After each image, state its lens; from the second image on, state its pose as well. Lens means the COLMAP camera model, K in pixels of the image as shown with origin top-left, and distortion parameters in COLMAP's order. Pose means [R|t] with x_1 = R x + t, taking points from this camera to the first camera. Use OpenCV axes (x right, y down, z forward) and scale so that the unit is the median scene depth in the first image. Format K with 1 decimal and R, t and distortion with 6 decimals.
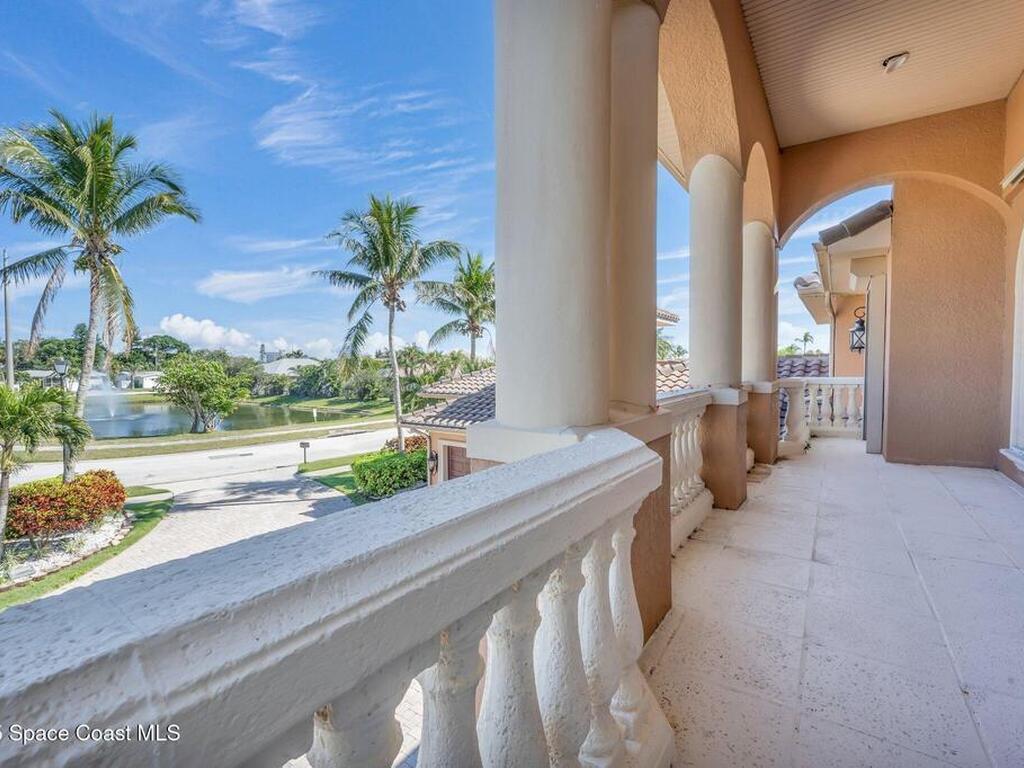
lens RADIAL K [[462.8, 0, 515.3], [0, 462.8, 381.2], [0, 0, 1]] dist [-0.002489, 0.000308]
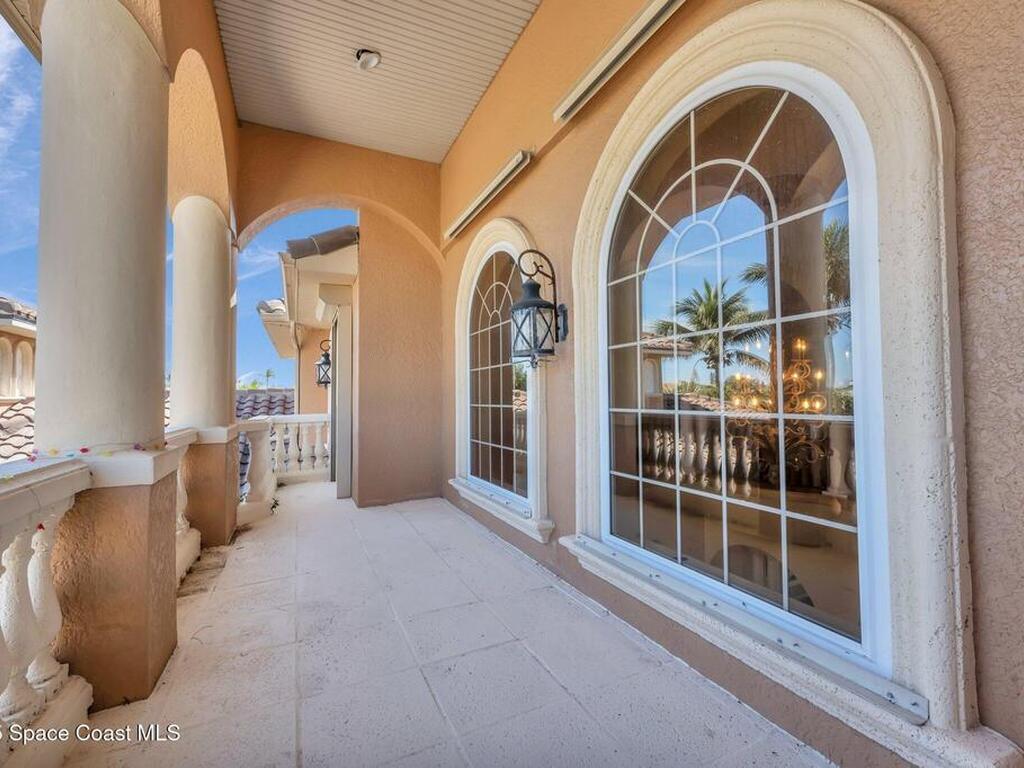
lens RADIAL K [[462.8, 0, 515.3], [0, 462.8, 381.2], [0, 0, 1]] dist [-0.002489, 0.000308]
pose [[0.496677, 0.027996, 0.867484, 0.151741], [0.038112, 0.997812, -0.054024, -0.012183], [-0.867098, 0.059894, 0.494524, 0.252973]]
